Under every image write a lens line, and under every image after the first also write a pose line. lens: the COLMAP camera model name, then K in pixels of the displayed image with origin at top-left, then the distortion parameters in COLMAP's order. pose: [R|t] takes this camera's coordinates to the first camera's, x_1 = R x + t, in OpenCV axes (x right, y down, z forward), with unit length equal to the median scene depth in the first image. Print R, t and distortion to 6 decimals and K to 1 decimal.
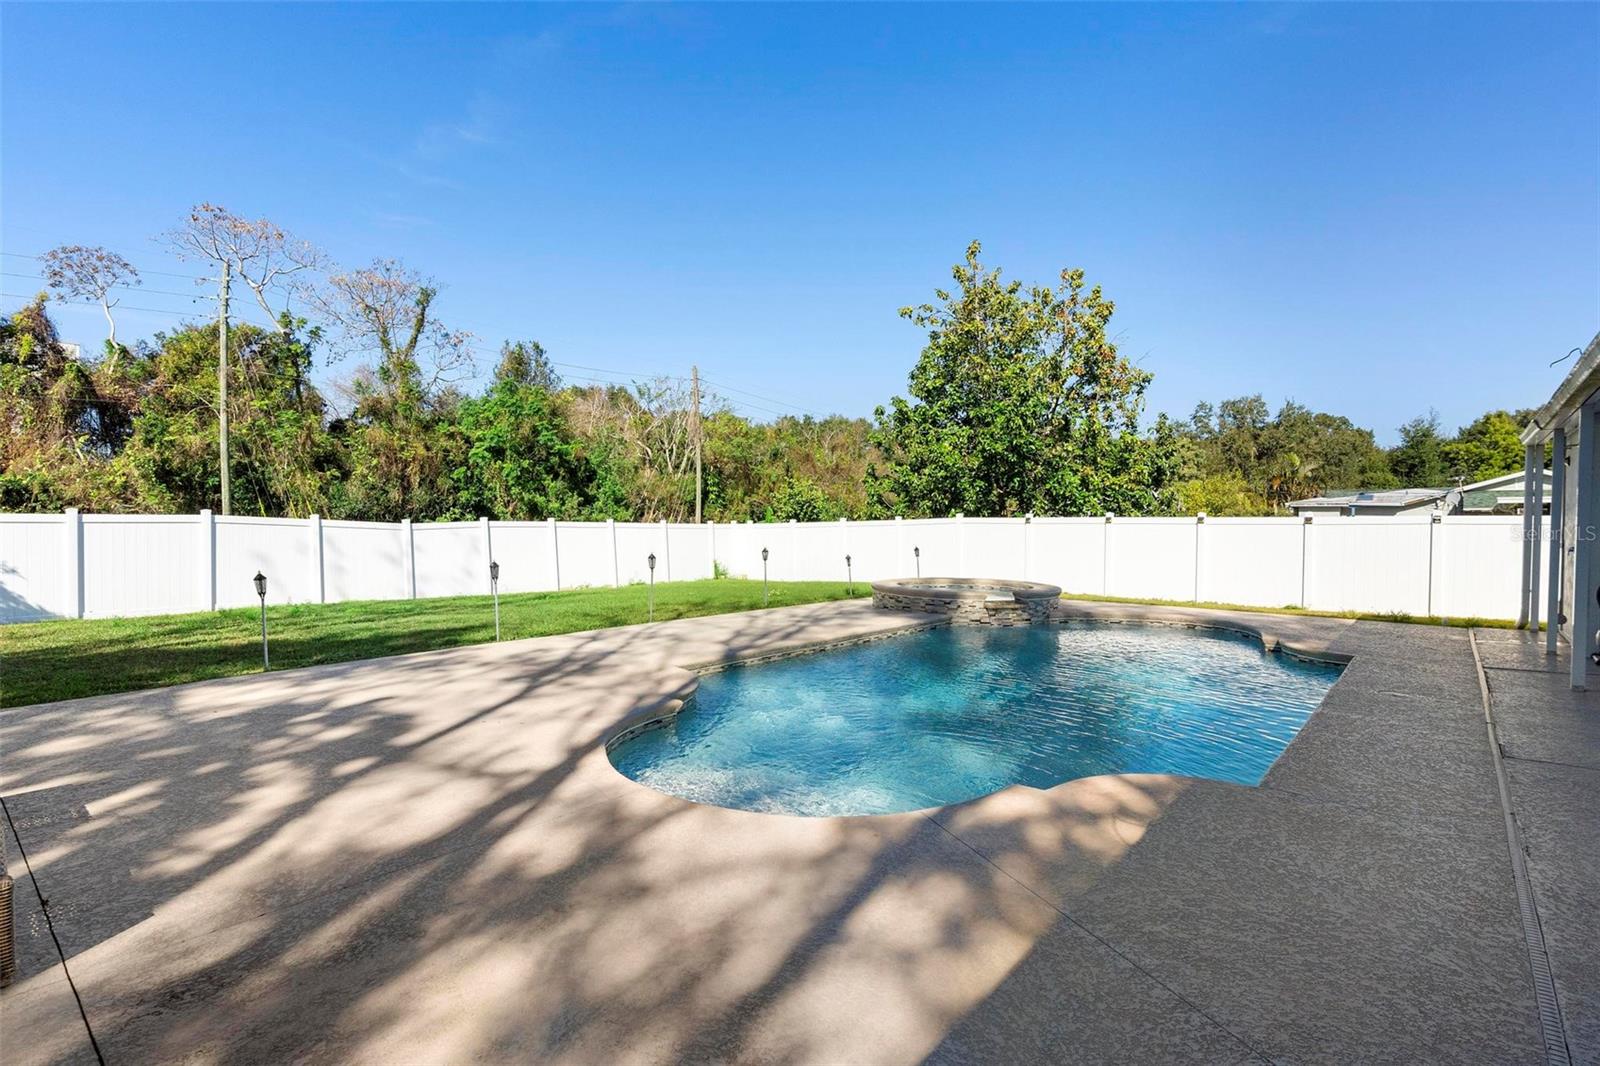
lens RADIAL K [[771.9, 0, 804.9], [0, 771.9, 518.5], [0, 0, 1]] dist [-0.000016, 0.000203]
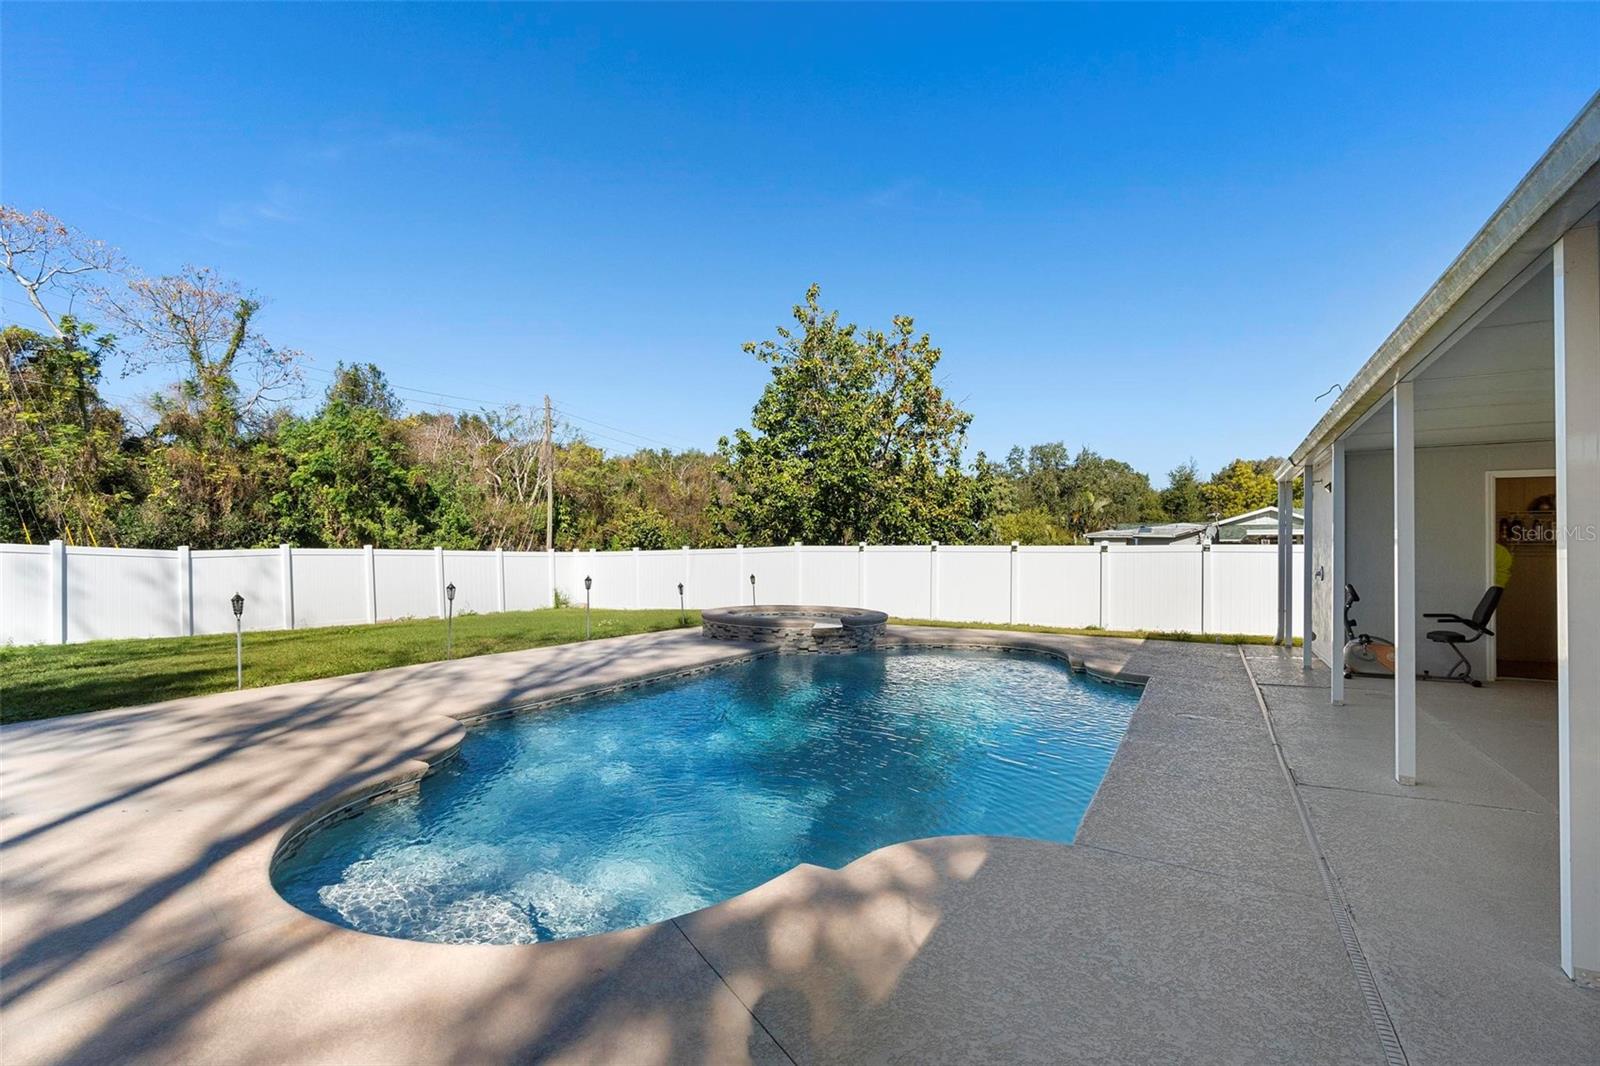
lens RADIAL K [[724.0, 0, 803.0], [0, 724.0, 527.6], [0, 0, 1]] dist [-0.007010, 0.004669]
pose [[0.982205, 0.007318, 0.187669, 0.020726], [-0.002004, 0.999592, -0.028489, 0.001706], [-0.187801, 0.027606, 0.981819, 0.038734]]
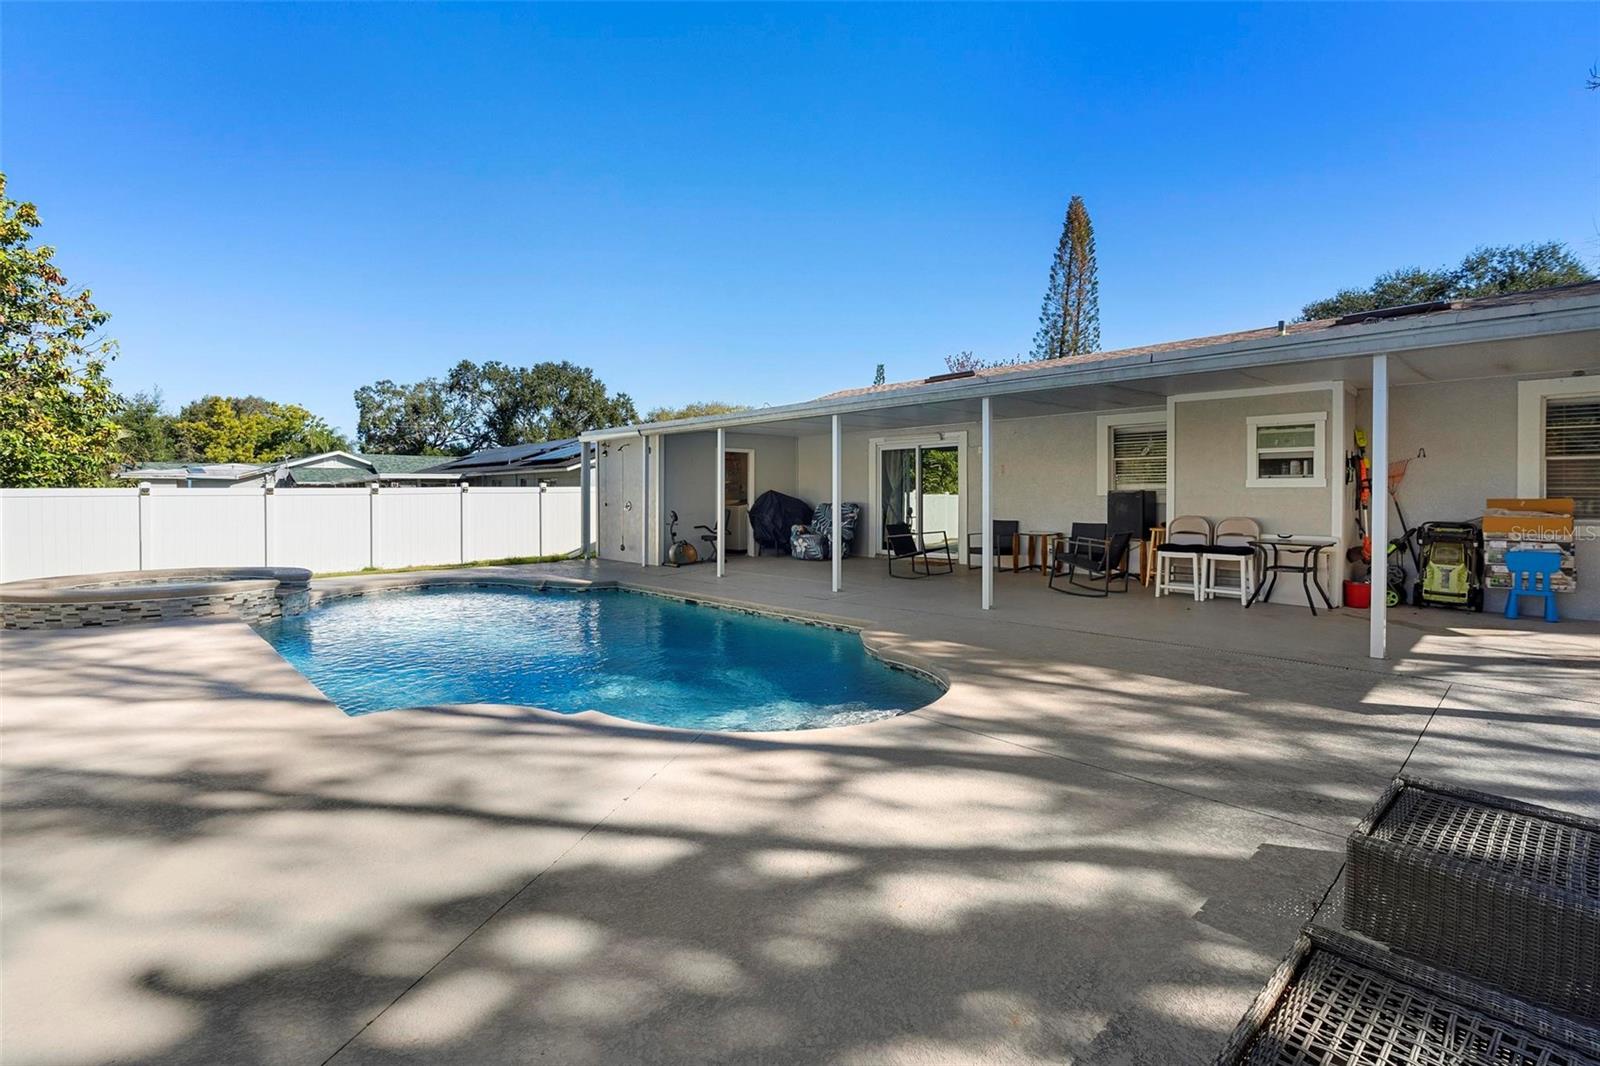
lens RADIAL K [[722.2, 0, 794.0], [0, 722.2, 493.5], [0, 0, 1]] dist [0.014246, 0.000192]
pose [[0.113205, -0.003691, 0.993565, -0.216450], [0.002440, 0.999991, 0.003437, 0.002662], [-0.993569, 0.002035, 0.113213, 0.171850]]
